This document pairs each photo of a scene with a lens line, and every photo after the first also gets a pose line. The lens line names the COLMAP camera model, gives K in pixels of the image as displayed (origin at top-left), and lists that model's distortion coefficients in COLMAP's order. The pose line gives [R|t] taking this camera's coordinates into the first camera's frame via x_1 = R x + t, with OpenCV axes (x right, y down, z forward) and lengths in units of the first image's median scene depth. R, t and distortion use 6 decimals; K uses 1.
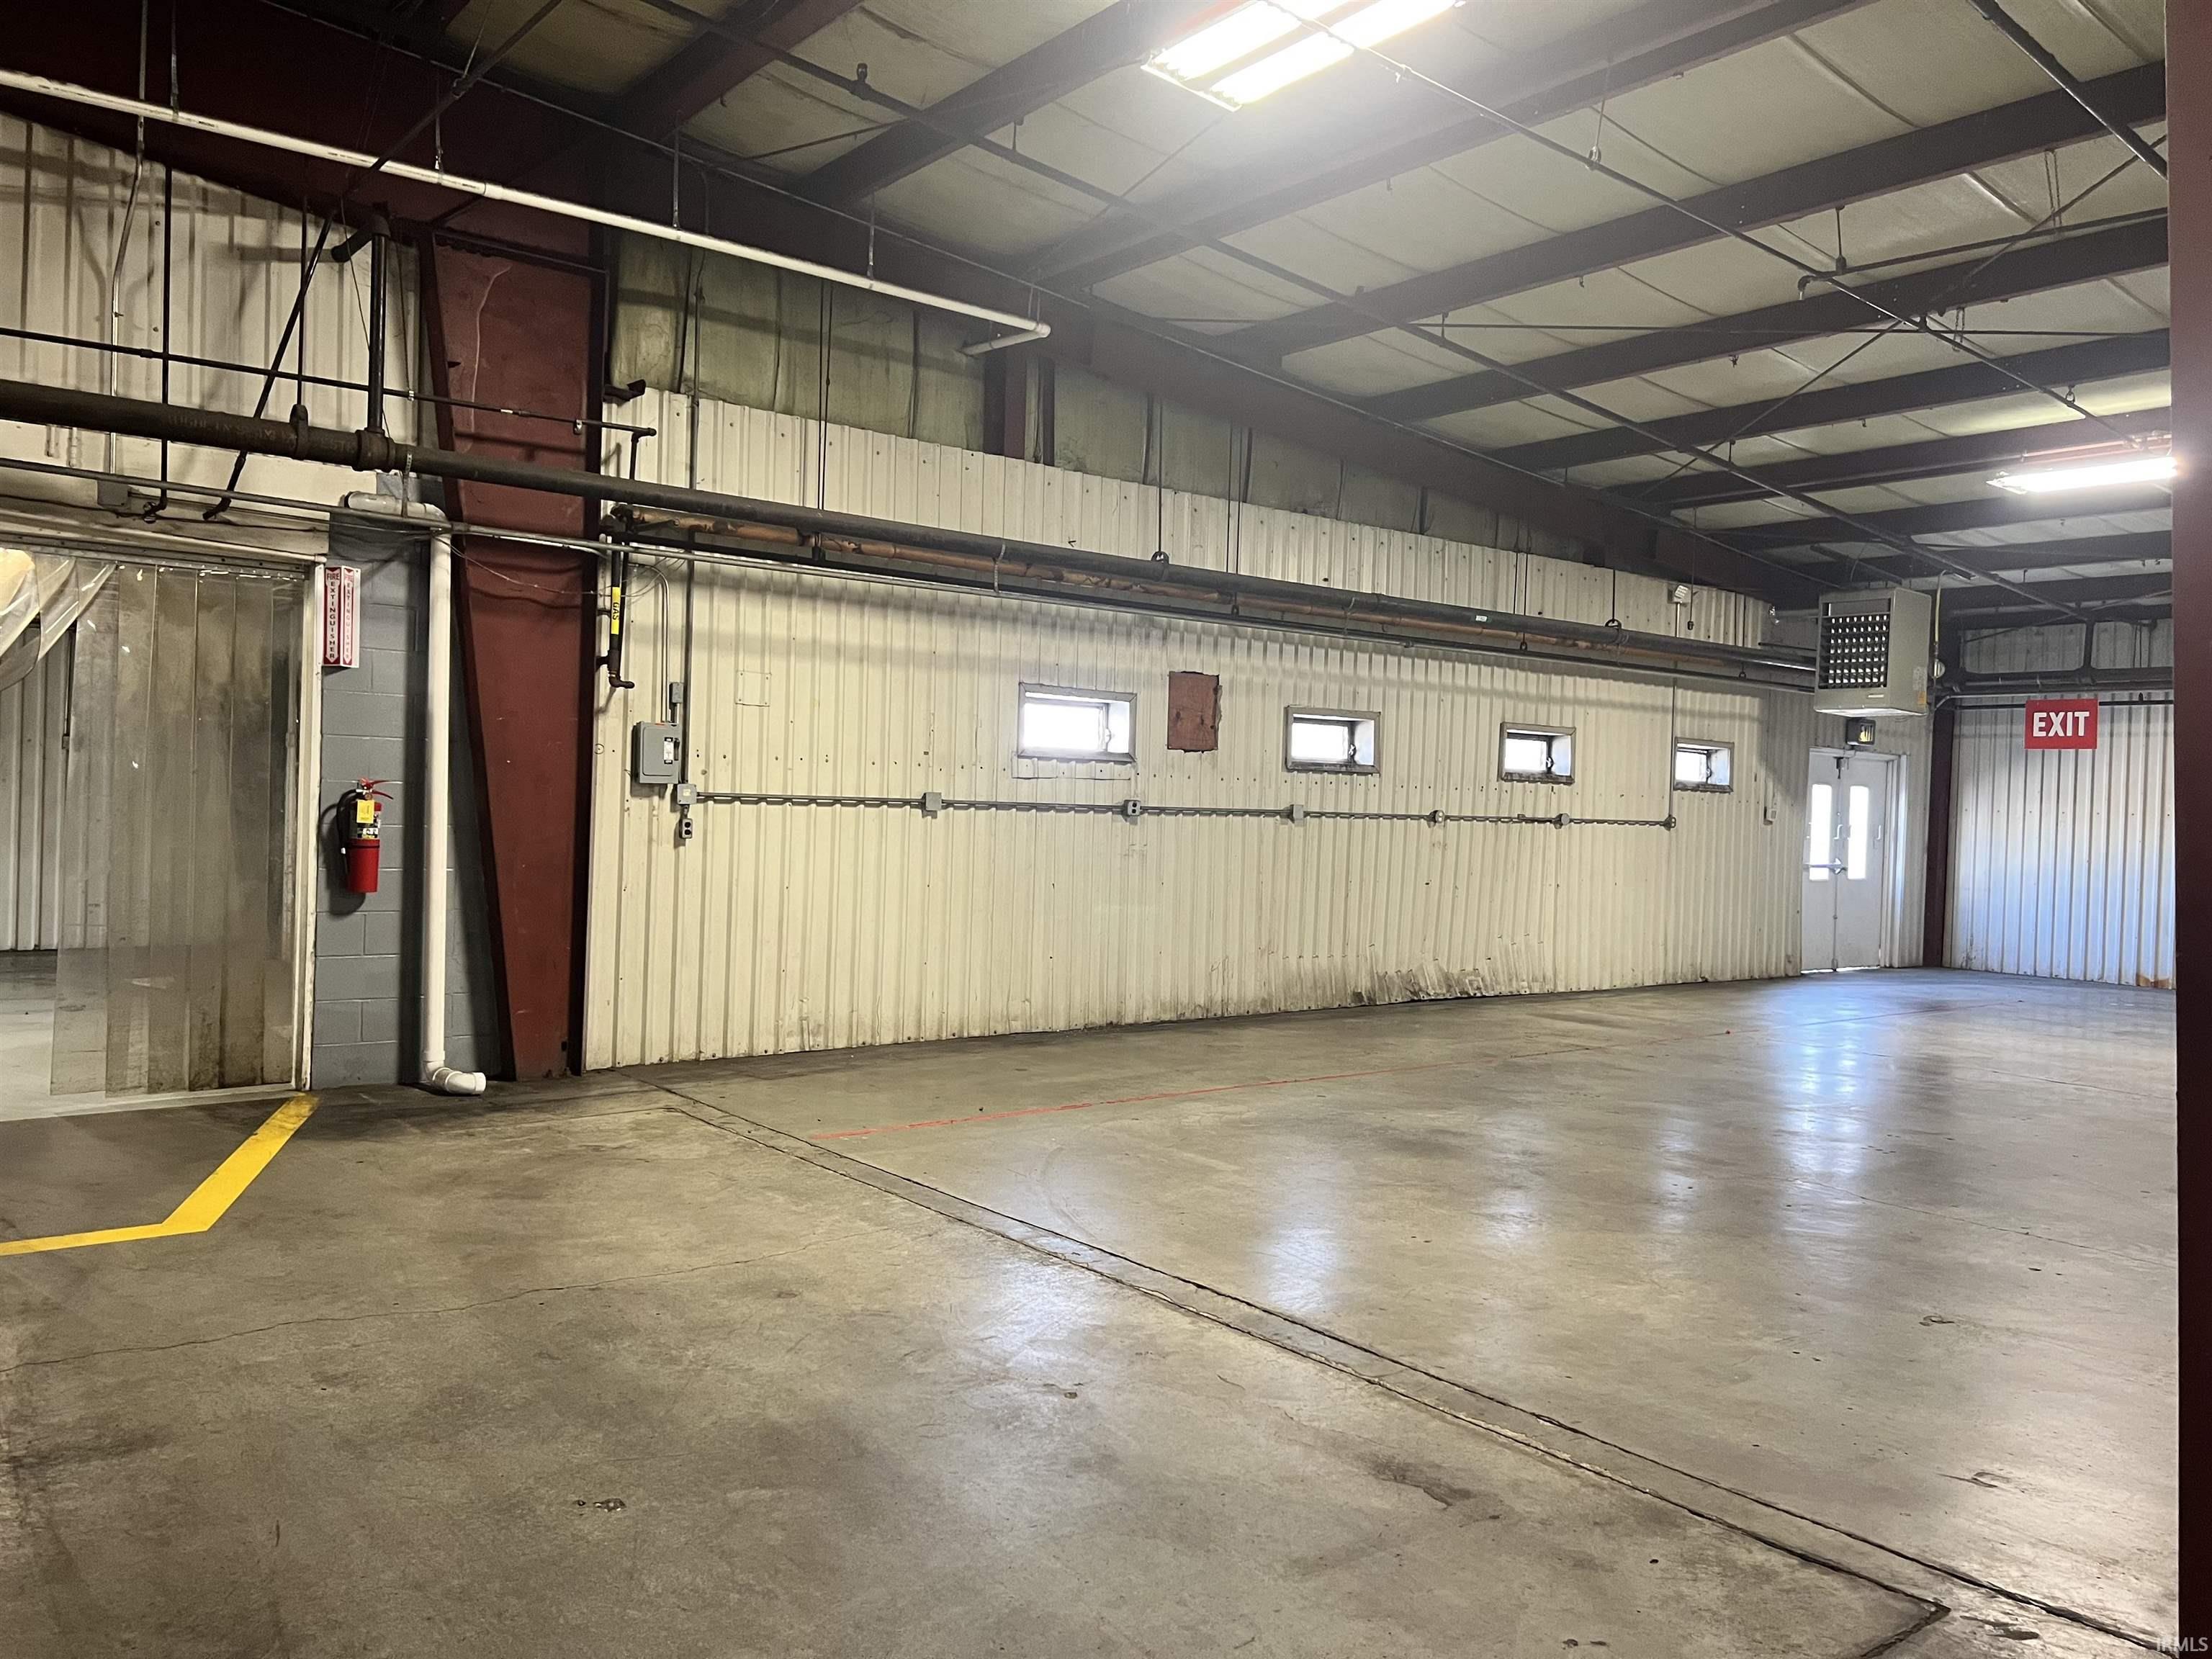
lens RADIAL K [[1673.8, 0, 1106.0], [0, 1673.8, 829.5], [0, 0, 1]] dist [0.028062, -0.001571]
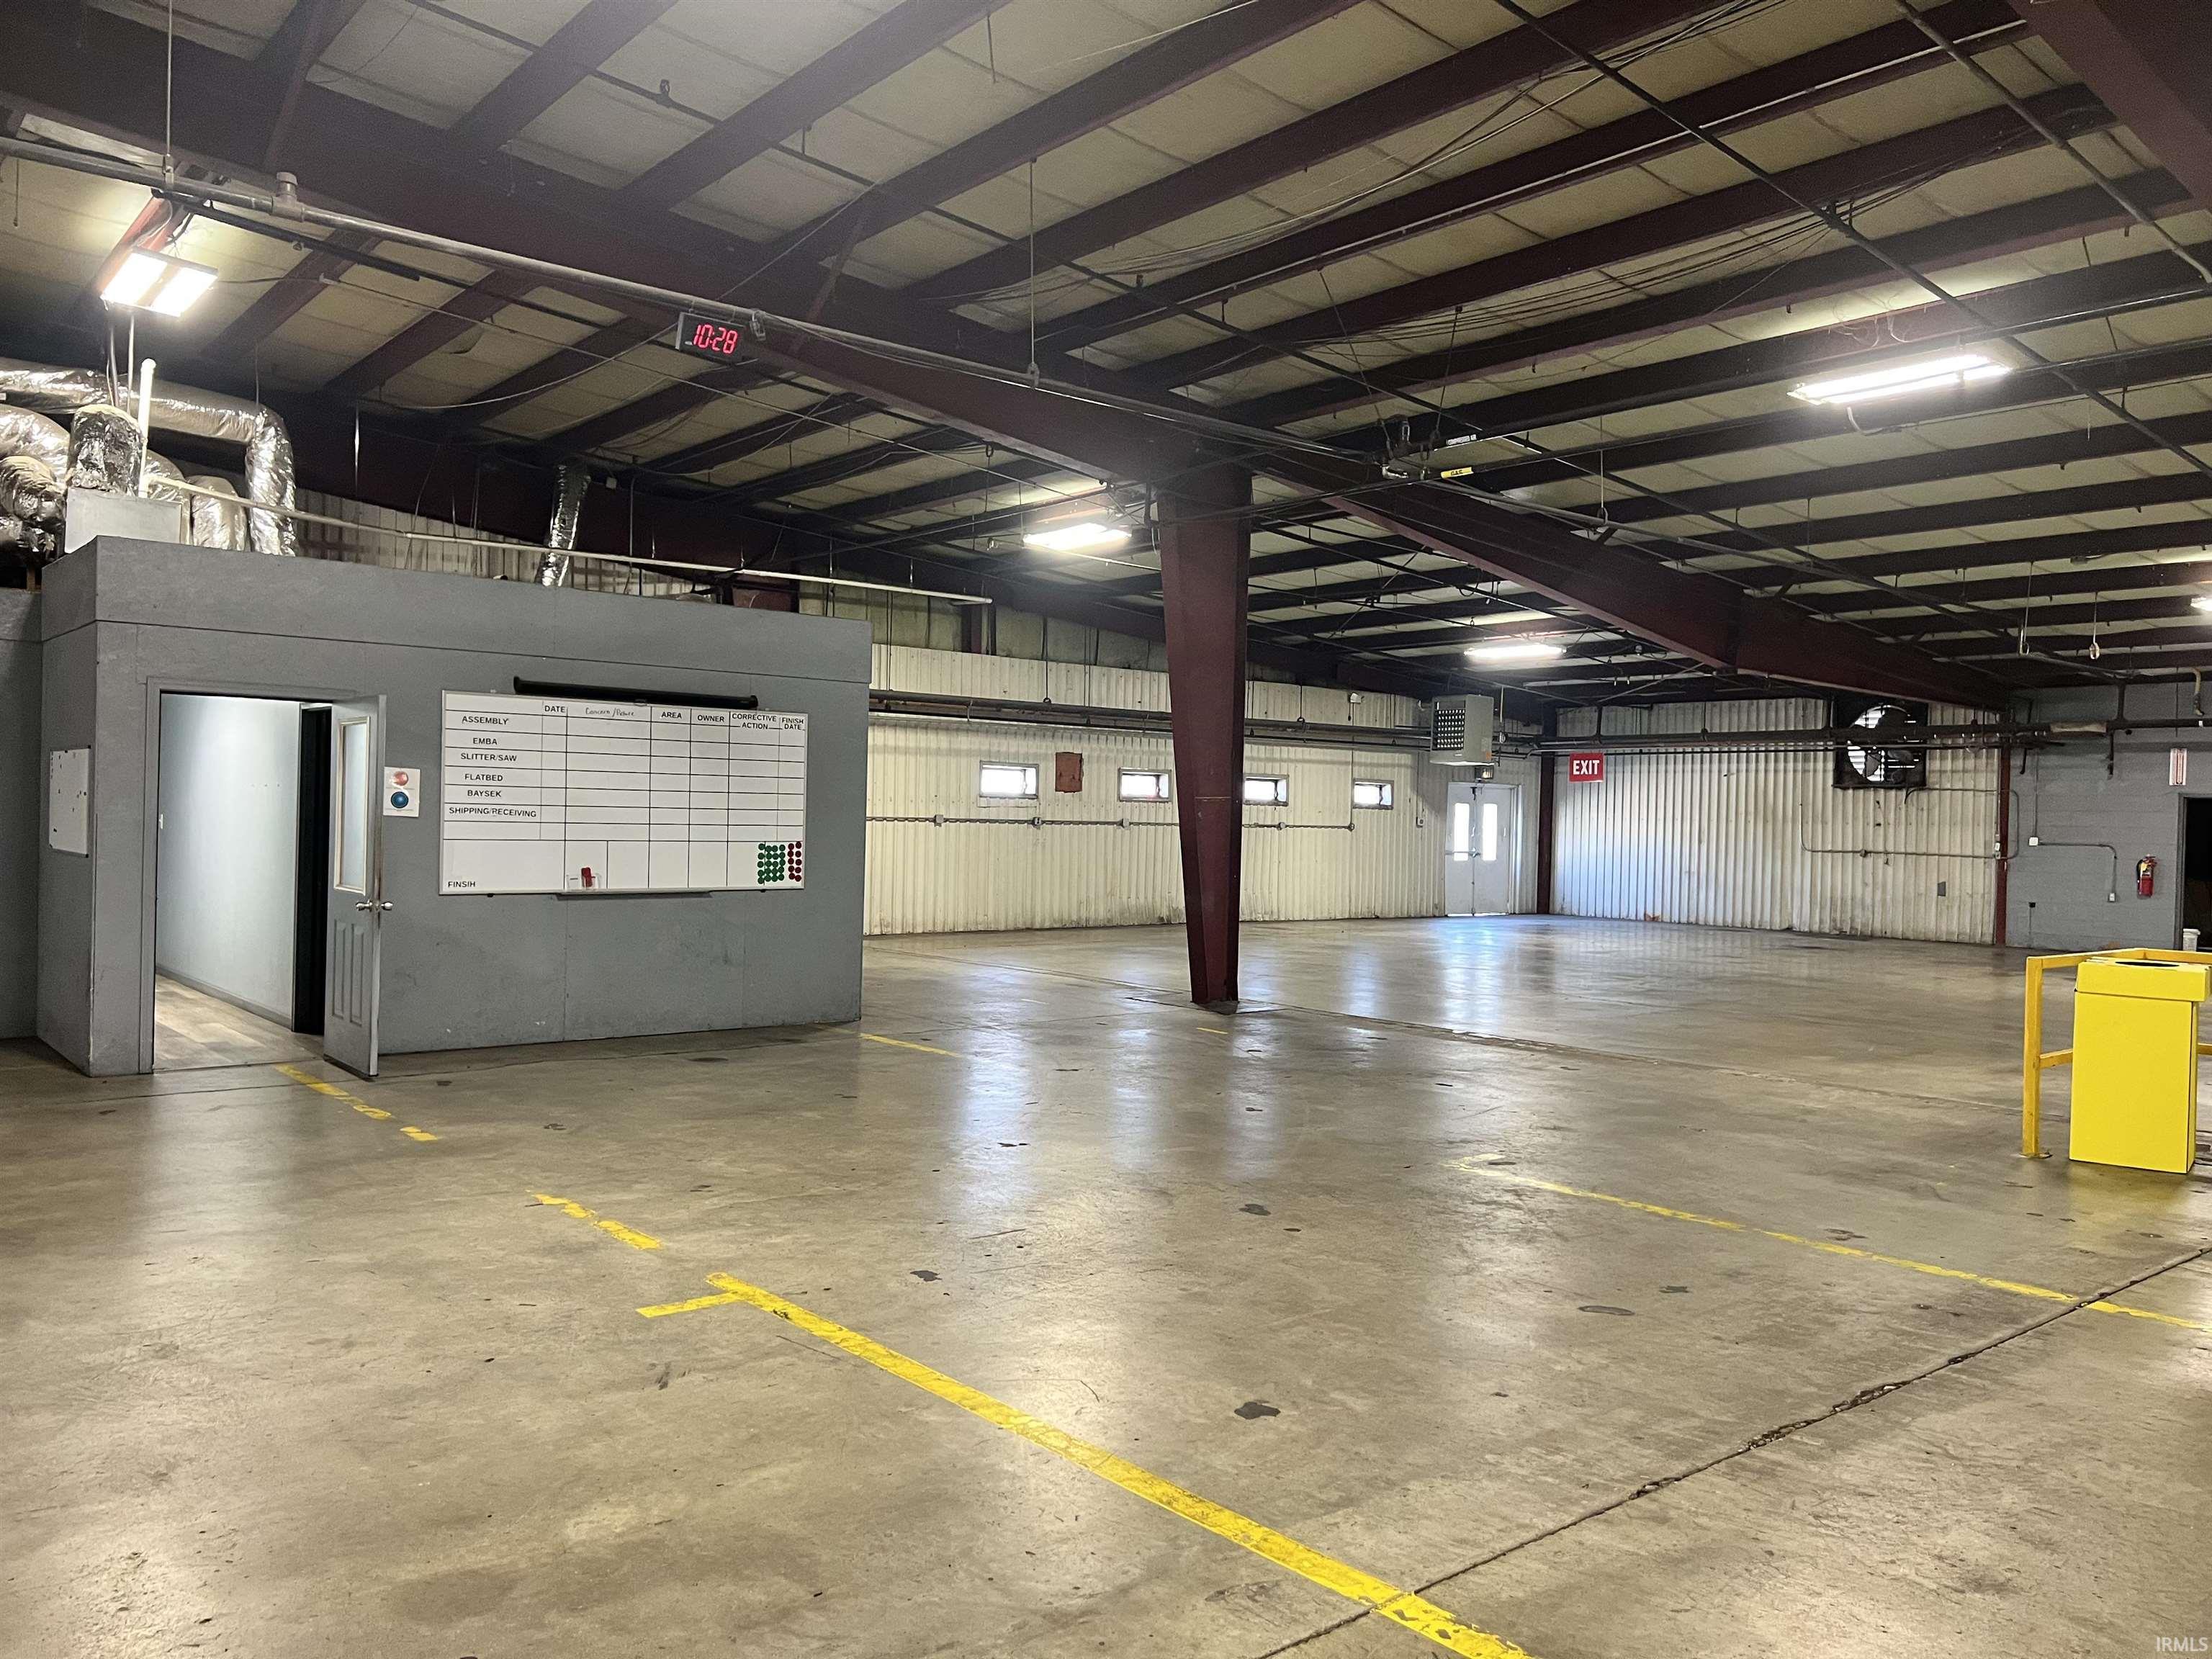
lens RADIAL K [[1673.8, 0, 1106.0], [0, 1673.8, 829.5], [0, 0, 1]] dist [0.028062, -0.001571]
pose [[0.999816, -0.012805, 0.014259, 0.067203], [0.012985, 0.999836, -0.012602, 0.022885], [-0.014096, 0.012785, 0.999819, -0.983098]]
